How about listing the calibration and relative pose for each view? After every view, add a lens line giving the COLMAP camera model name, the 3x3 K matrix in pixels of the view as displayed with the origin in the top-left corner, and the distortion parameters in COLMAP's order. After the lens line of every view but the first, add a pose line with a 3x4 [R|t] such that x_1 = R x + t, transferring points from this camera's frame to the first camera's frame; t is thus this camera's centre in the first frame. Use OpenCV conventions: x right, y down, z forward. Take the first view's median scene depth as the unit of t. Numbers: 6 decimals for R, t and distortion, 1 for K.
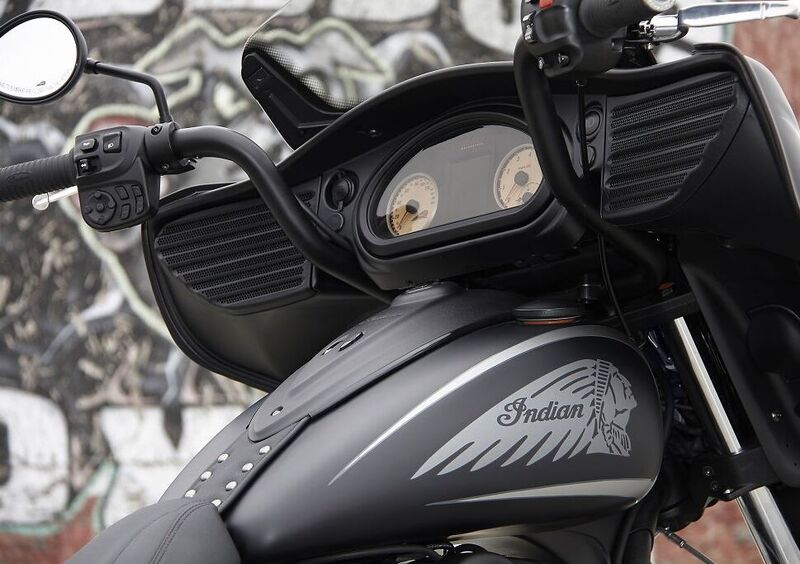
lens RADIAL K [[3395.9, 0, 397.1], [0, 3395.9, 280.8], [0, 0, 1]] dist [1.213882, 0.000000]
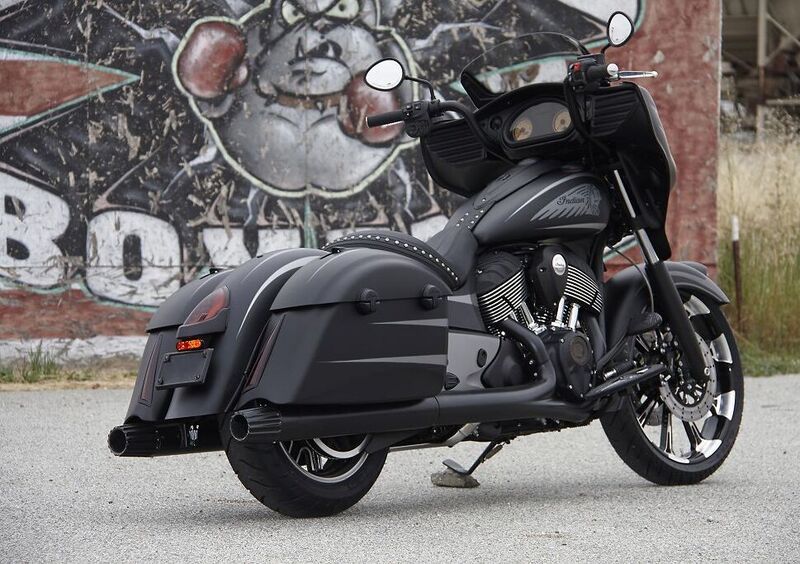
lens RADIAL K [[3866.1, 0, 401.5], [0, 3866.1, 283.8], [0, 0, 1]] dist [1.061539, 0.000000]
pose [[0.999357, 0.013233, 0.033334, -0.198155], [-0.014580, 0.999074, 0.040489, -0.022603], [-0.032767, -0.040949, 0.998624, -2.180956]]
